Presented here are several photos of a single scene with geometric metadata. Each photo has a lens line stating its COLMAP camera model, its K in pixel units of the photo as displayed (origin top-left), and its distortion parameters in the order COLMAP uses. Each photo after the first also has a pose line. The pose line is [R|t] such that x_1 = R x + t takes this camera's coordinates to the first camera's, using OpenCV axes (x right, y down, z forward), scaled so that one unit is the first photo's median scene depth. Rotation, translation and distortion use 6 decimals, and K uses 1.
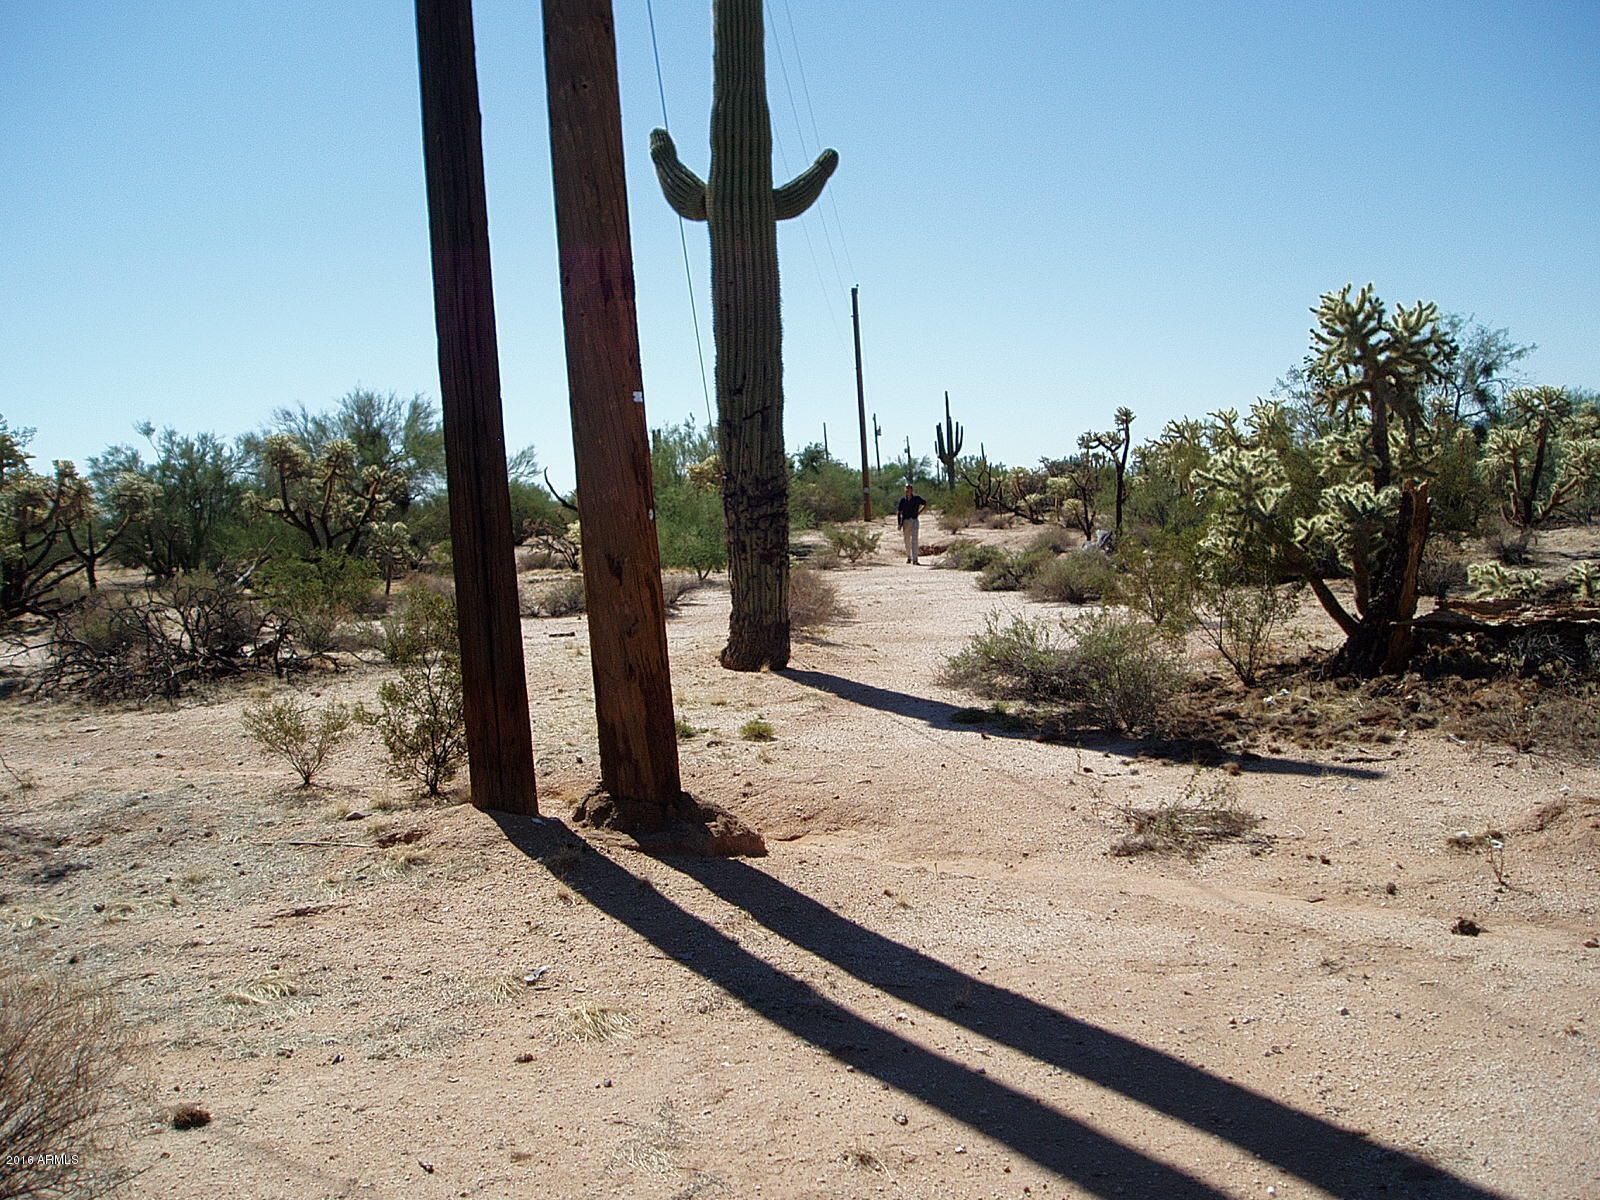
lens RADIAL K [[1671.0, 0, 810.7], [0, 1671.0, 593.4], [0, 0, 1]] dist [-0.129580, 0.092495]
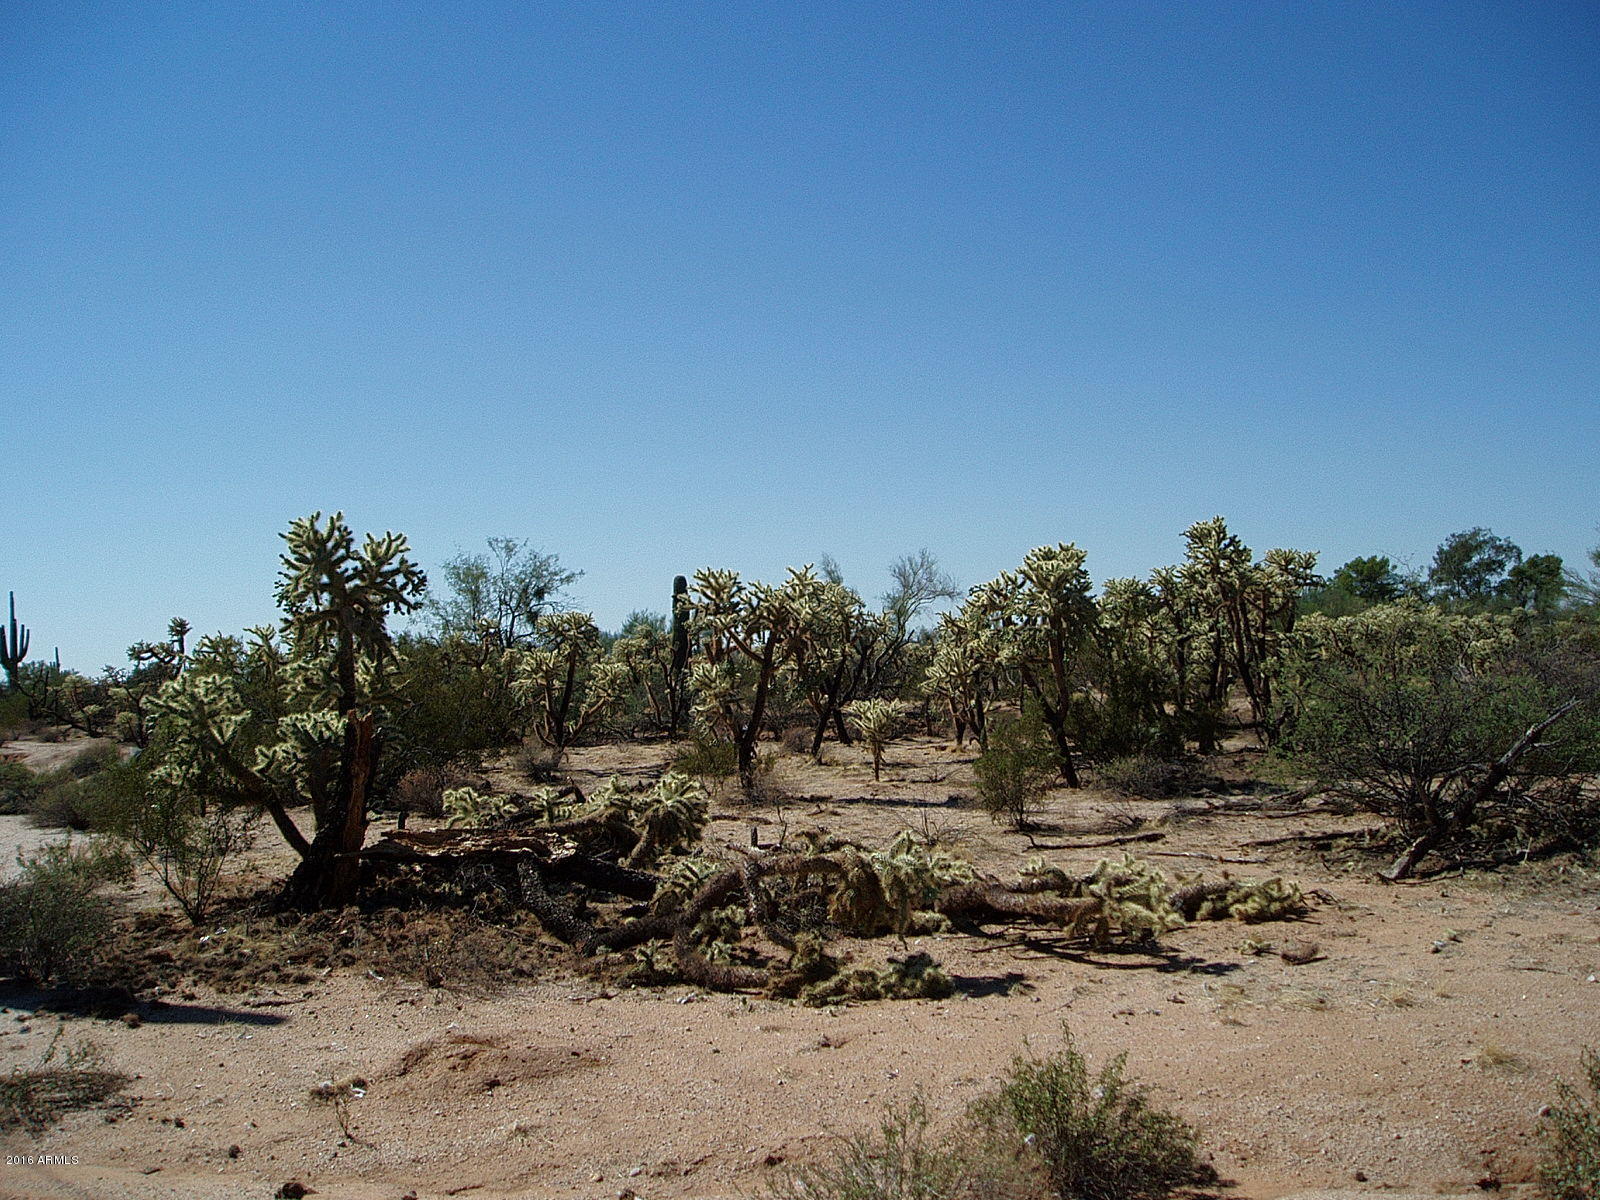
lens RADIAL K [[1671.0, 0, 810.7], [0, 1671.0, 593.4], [0, 0, 1]] dist [-0.129580, 0.092495]
pose [[0.862478, 0.044469, 0.504136, 0.080851], [0.019854, 0.992392, -0.121504, -0.010442], [-0.505704, 0.114803, 0.855034, -0.006413]]
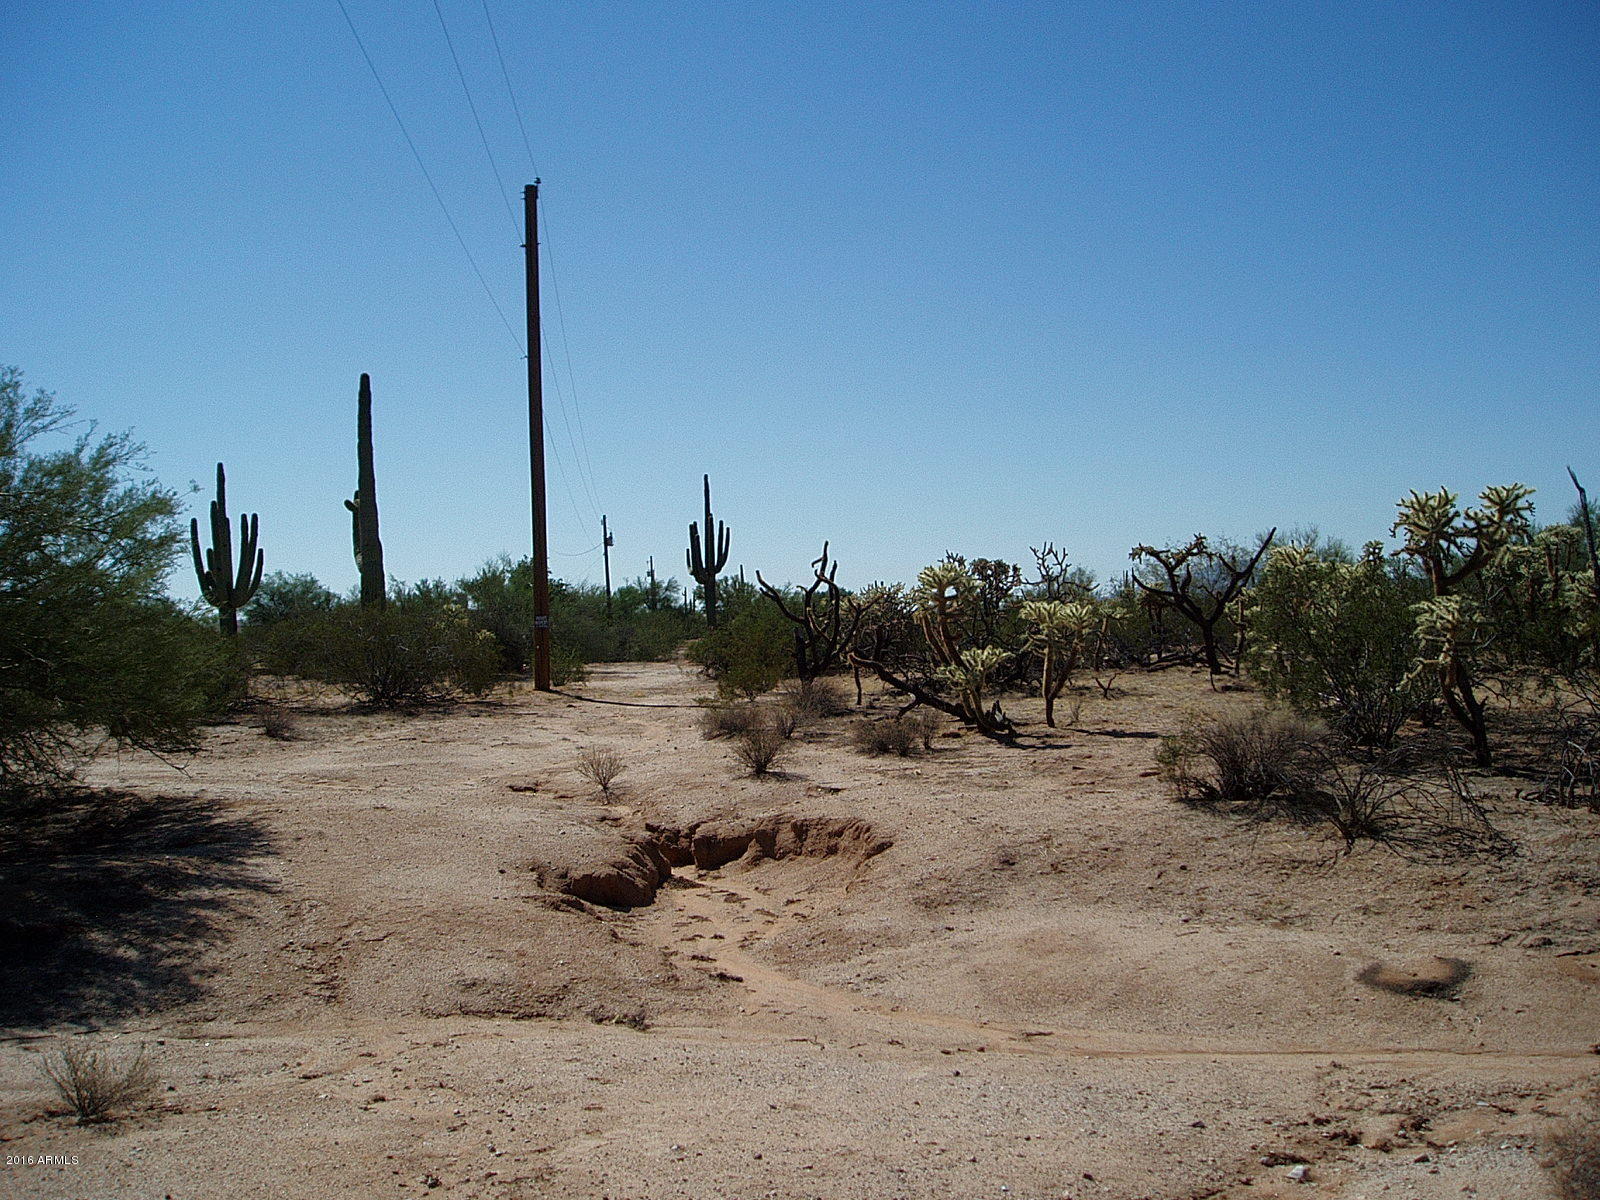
lens RADIAL K [[1671.0, 0, 810.7], [0, 1671.0, 593.4], [0, 0, 1]] dist [-0.129580, 0.092495]
pose [[0.988059, 0.031027, 0.150919, 0.237965], [-0.019221, 0.996684, -0.079070, -0.221571], [-0.152872, 0.075225, 0.985379, 3.443553]]
